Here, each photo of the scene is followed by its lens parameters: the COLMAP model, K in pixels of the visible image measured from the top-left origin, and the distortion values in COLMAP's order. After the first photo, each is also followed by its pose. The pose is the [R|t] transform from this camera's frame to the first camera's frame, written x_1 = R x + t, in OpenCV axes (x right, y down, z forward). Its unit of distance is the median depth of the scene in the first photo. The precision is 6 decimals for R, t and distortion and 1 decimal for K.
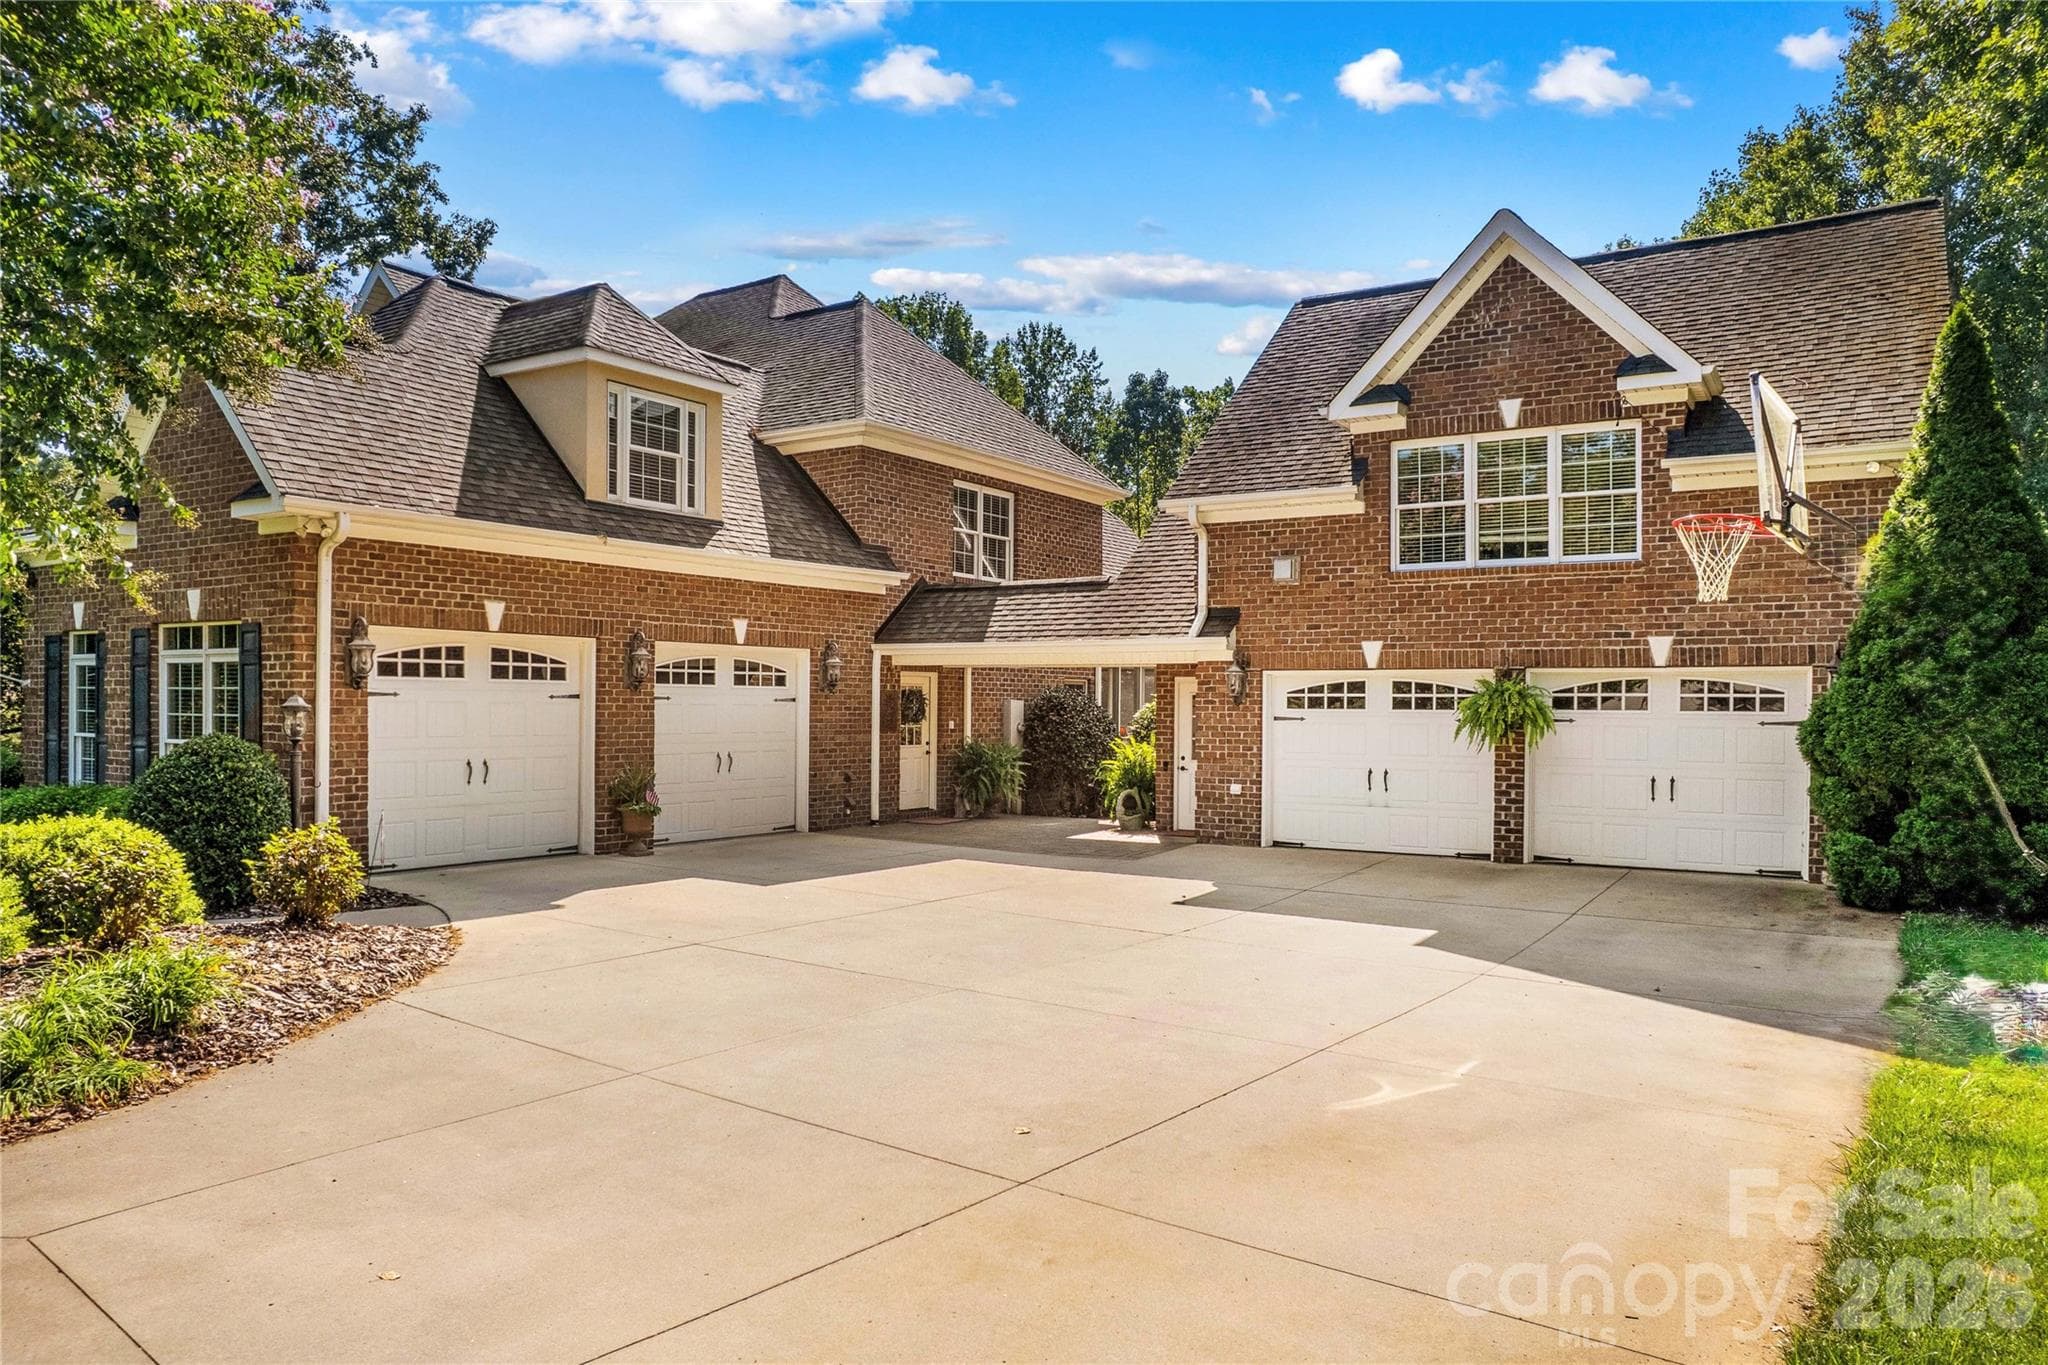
lens RADIAL K [[1459.4, 0, 1023.1], [0, 1459.4, 689.1], [0, 0, 1]] dist [-0.002107, -0.000185]
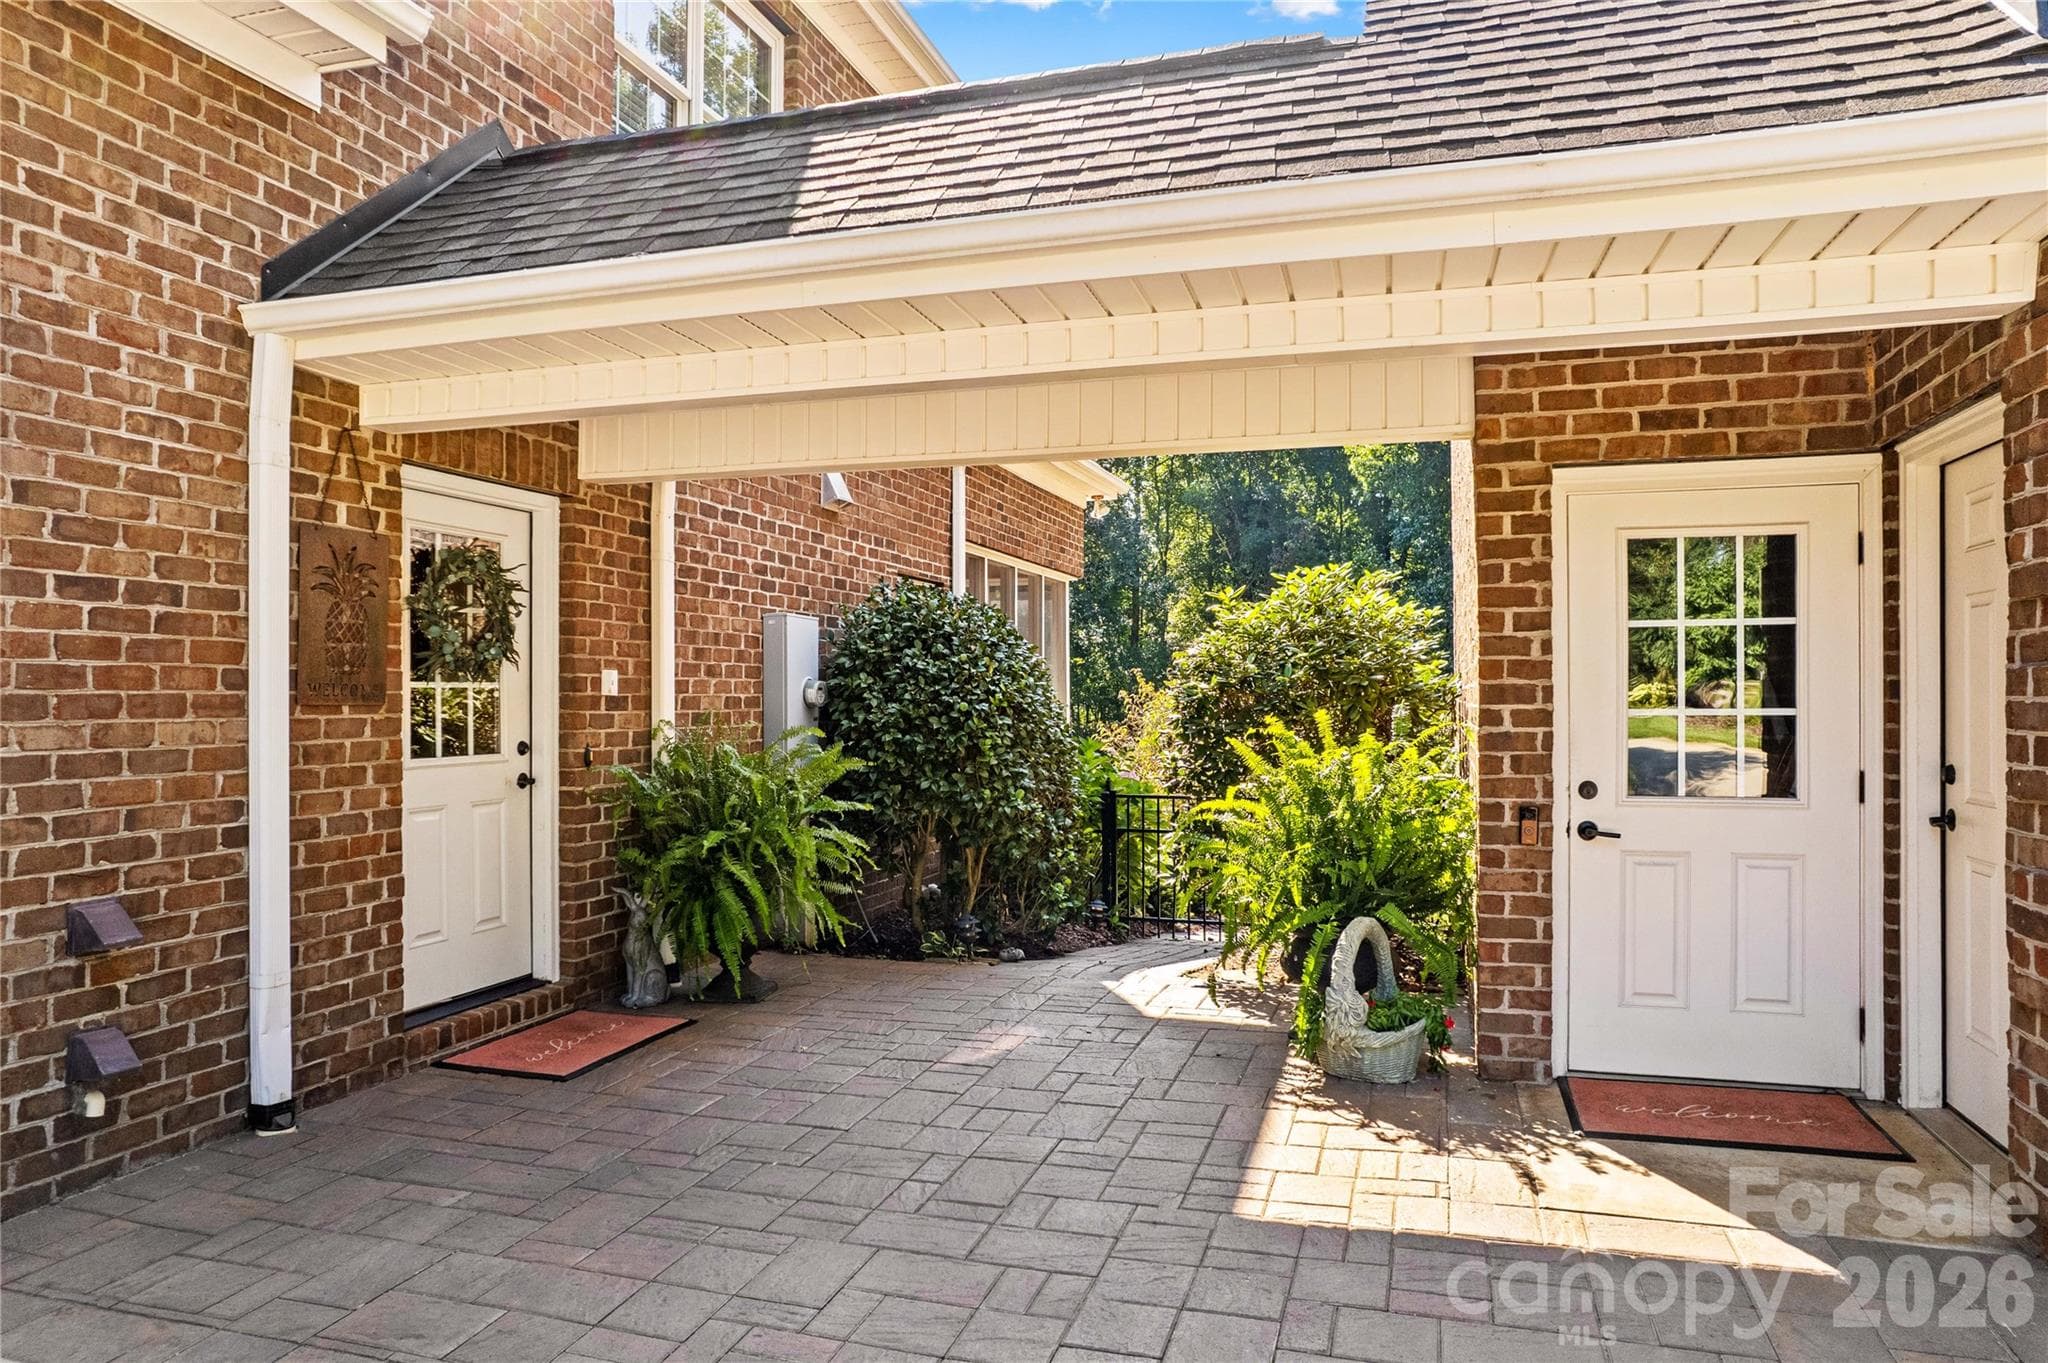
lens RADIAL K [[1321.4, 0, 1019.4], [0, 1321.4, 685.4], [0, 0, 1]] dist [-0.005941, -0.000916]
pose [[0.961653, -0.009583, 0.274101, -0.043572], [0.008644, 0.999952, 0.004635, 0.024976], [-0.274132, -0.002088, 0.961690, 0.736738]]
